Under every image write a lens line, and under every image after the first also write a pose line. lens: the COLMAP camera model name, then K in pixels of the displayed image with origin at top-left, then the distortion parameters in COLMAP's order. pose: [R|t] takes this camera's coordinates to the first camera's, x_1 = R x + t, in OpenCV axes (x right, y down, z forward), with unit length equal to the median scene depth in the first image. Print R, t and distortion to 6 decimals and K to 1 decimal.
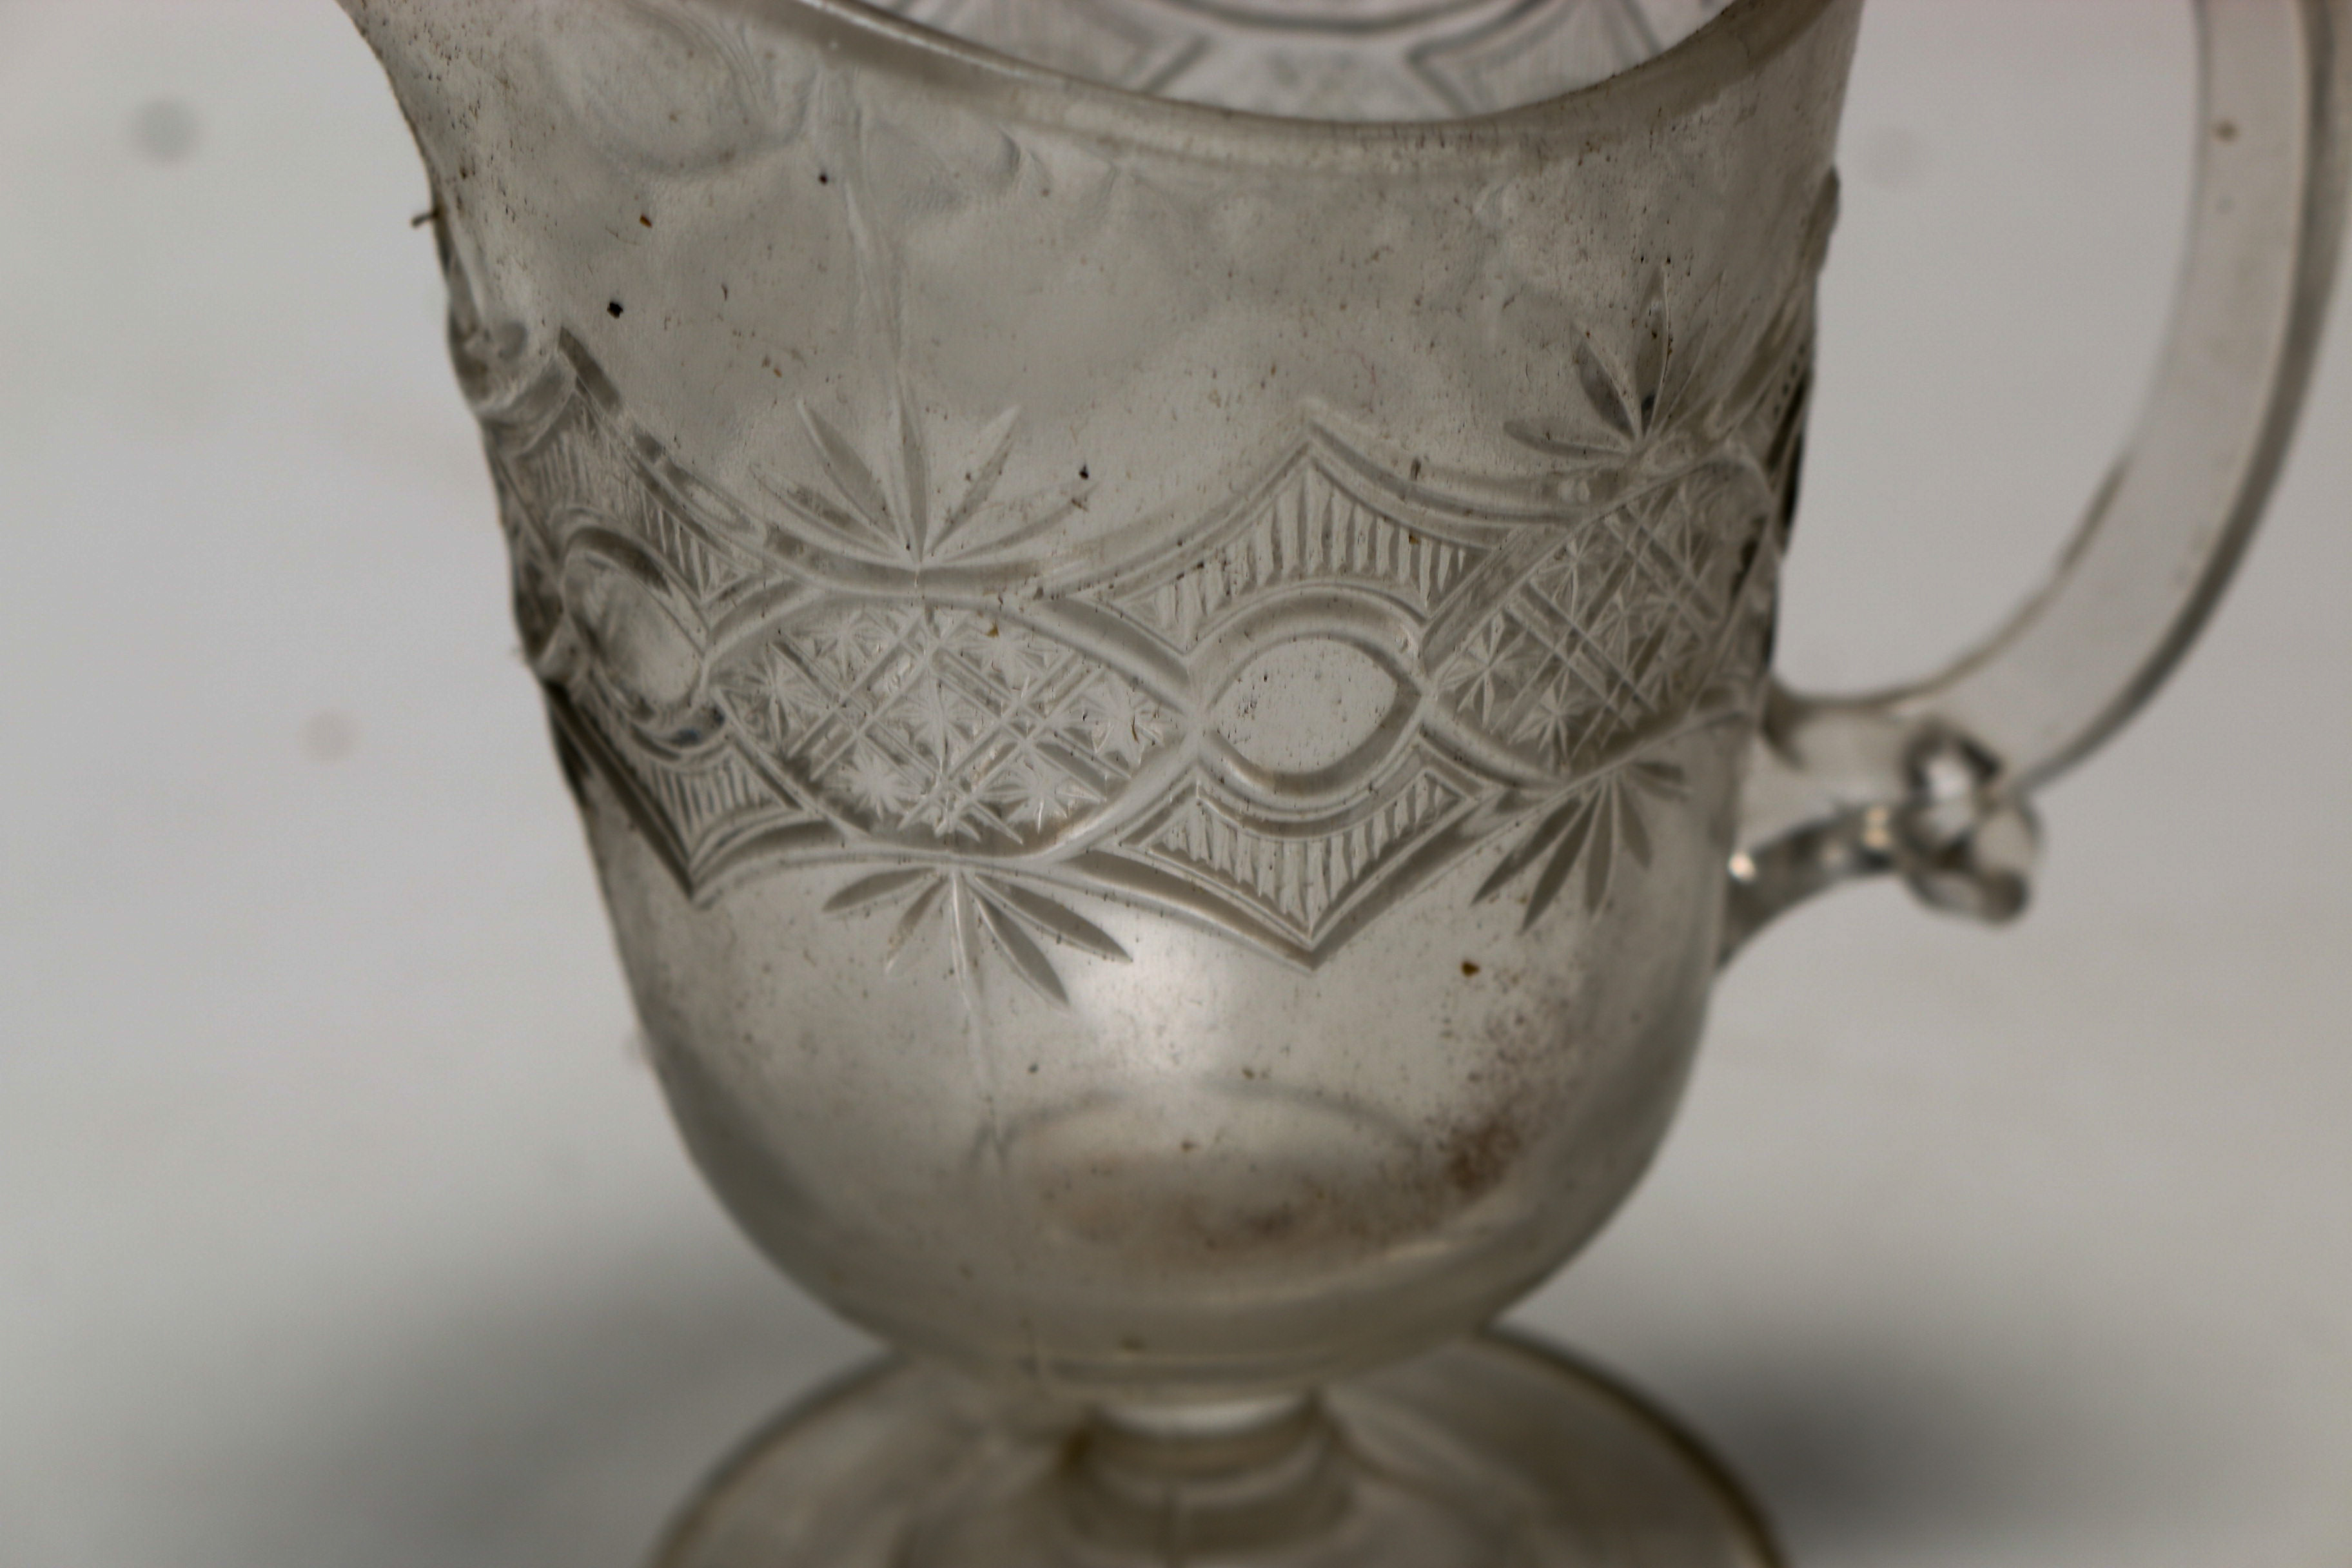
lens RADIAL K [[5495.8, 0, 1187.0], [0, 5495.8, 789.0], [0, 0, 1]] dist [0.000323, 0.000000]
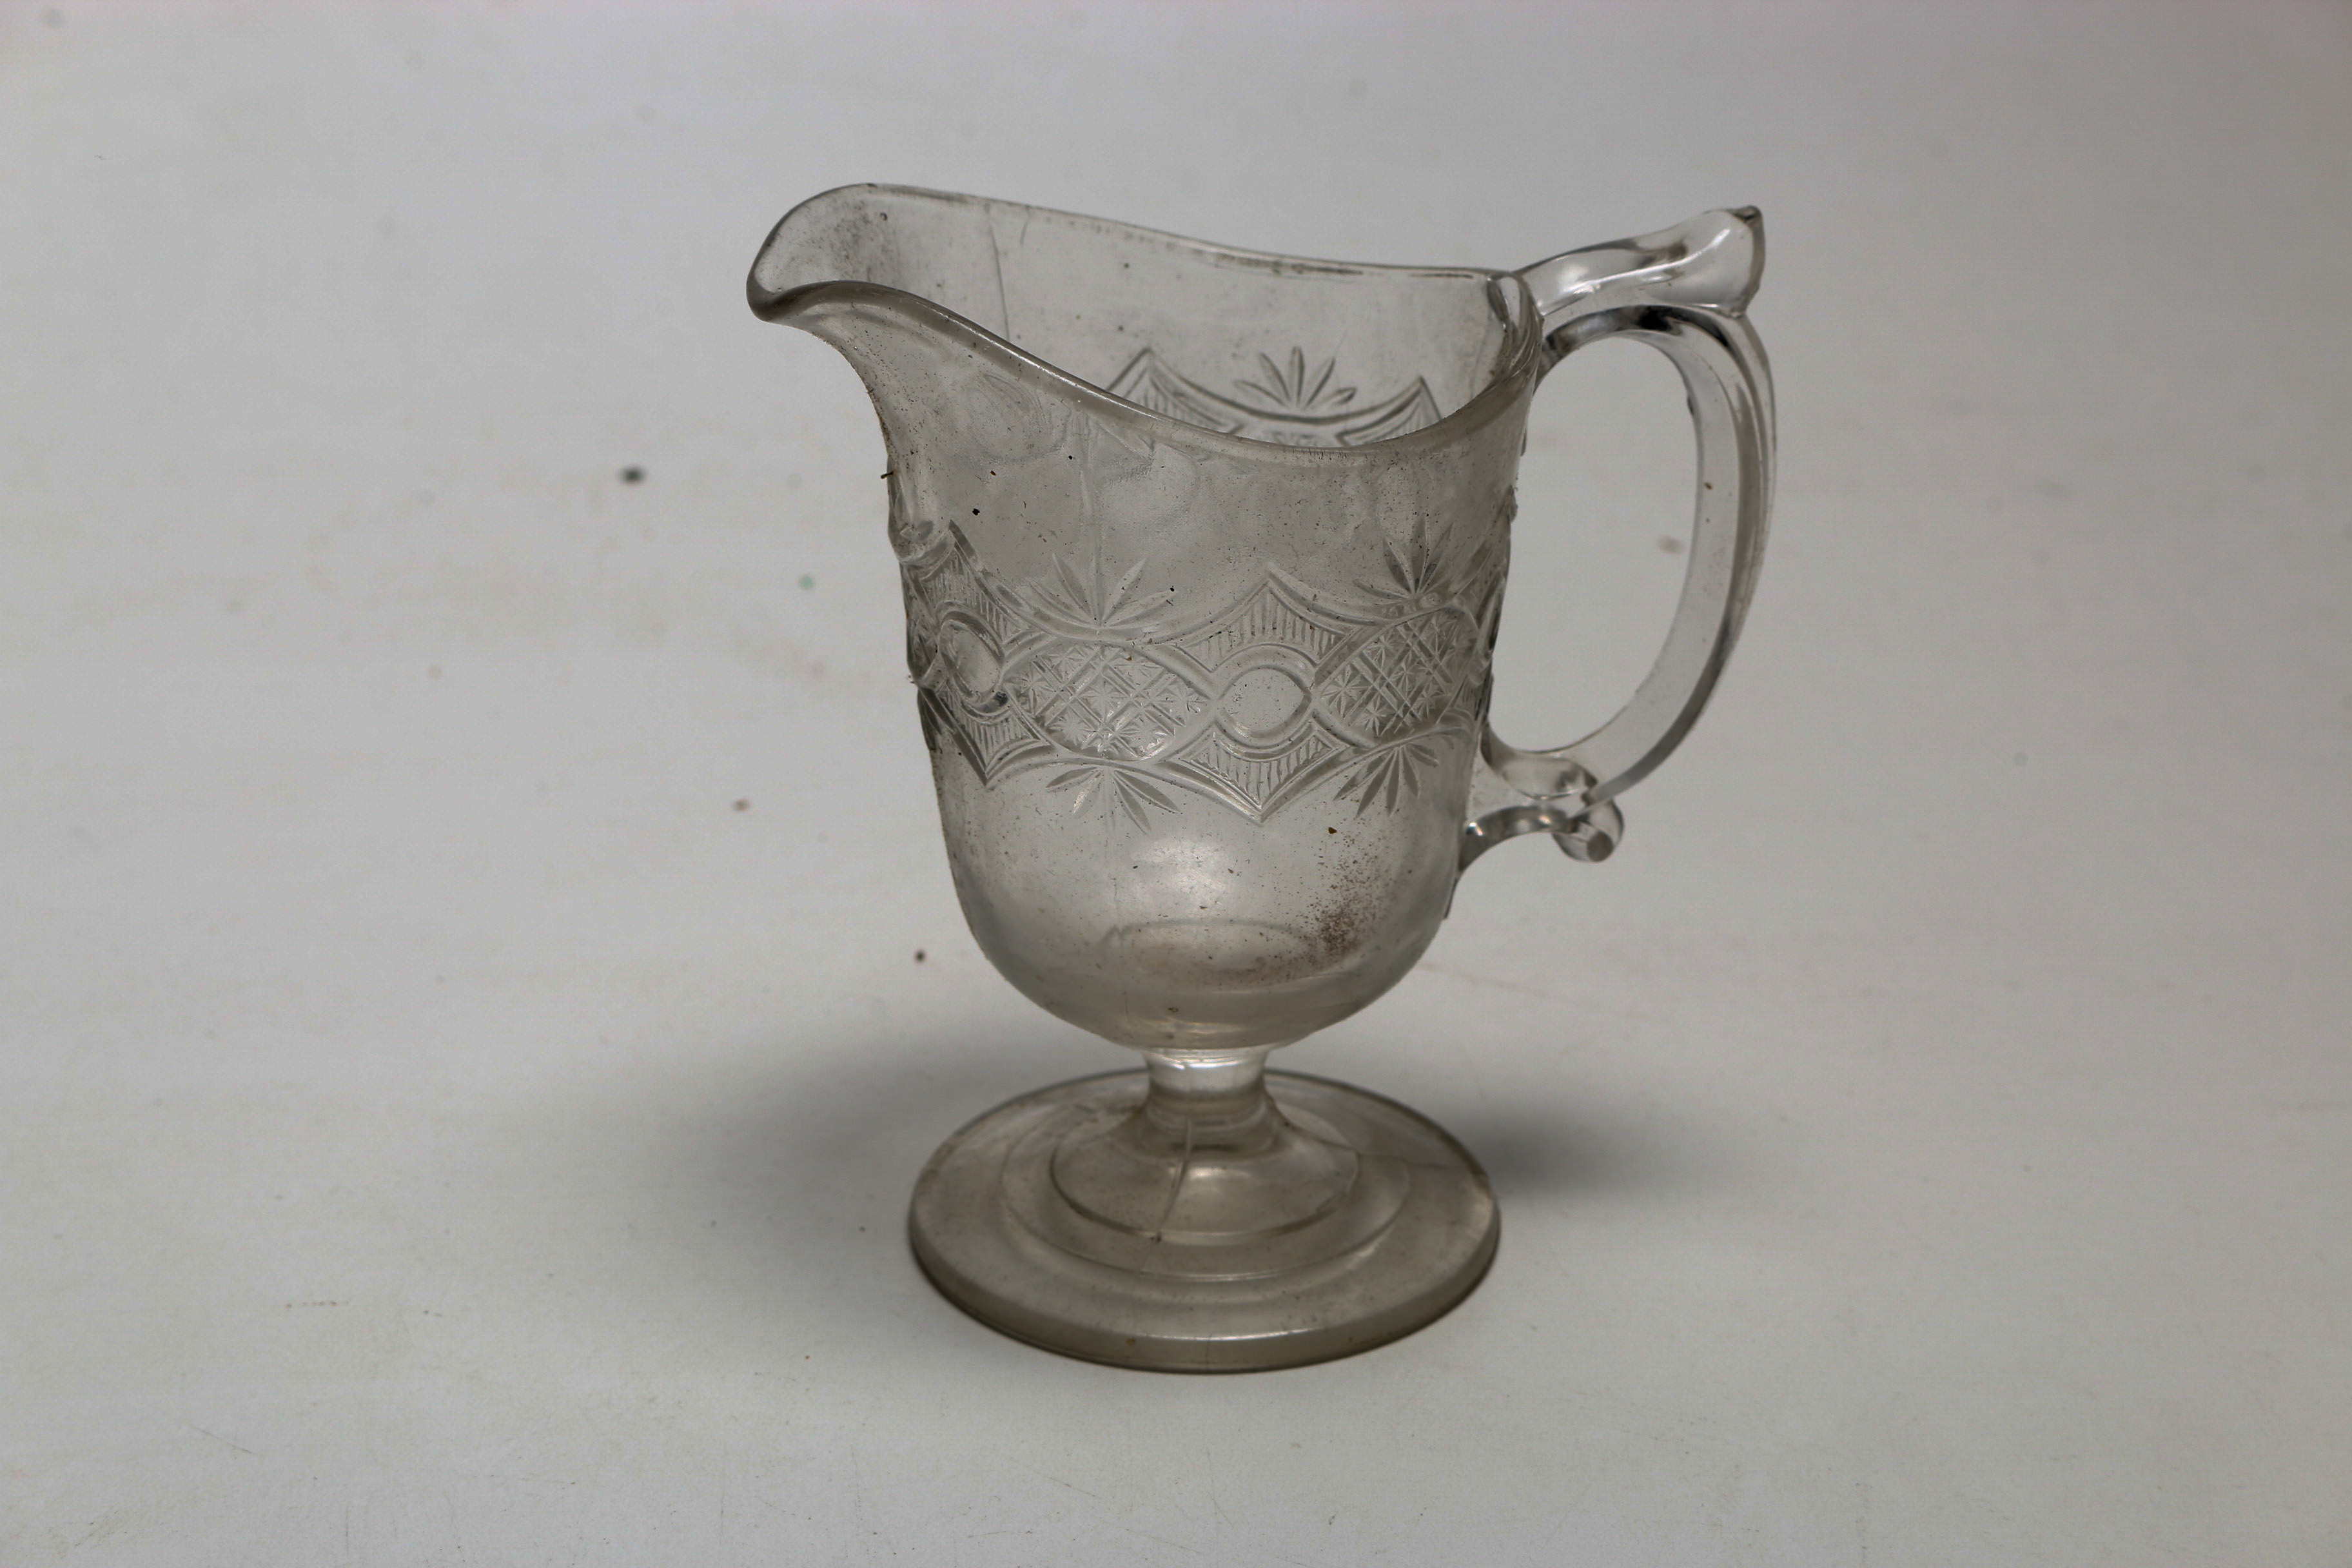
lens RADIAL K [[5495.8, 0, 1179.6], [0, 5495.8, 785.0], [0, 0, 1]] dist [0.000323, 0.000000]
pose [[0.998326, 0.054059, -0.020558, 0.034479], [-0.055693, 0.994419, -0.089603, 0.218391], [0.015600, 0.090598, 0.995765, -1.234416]]
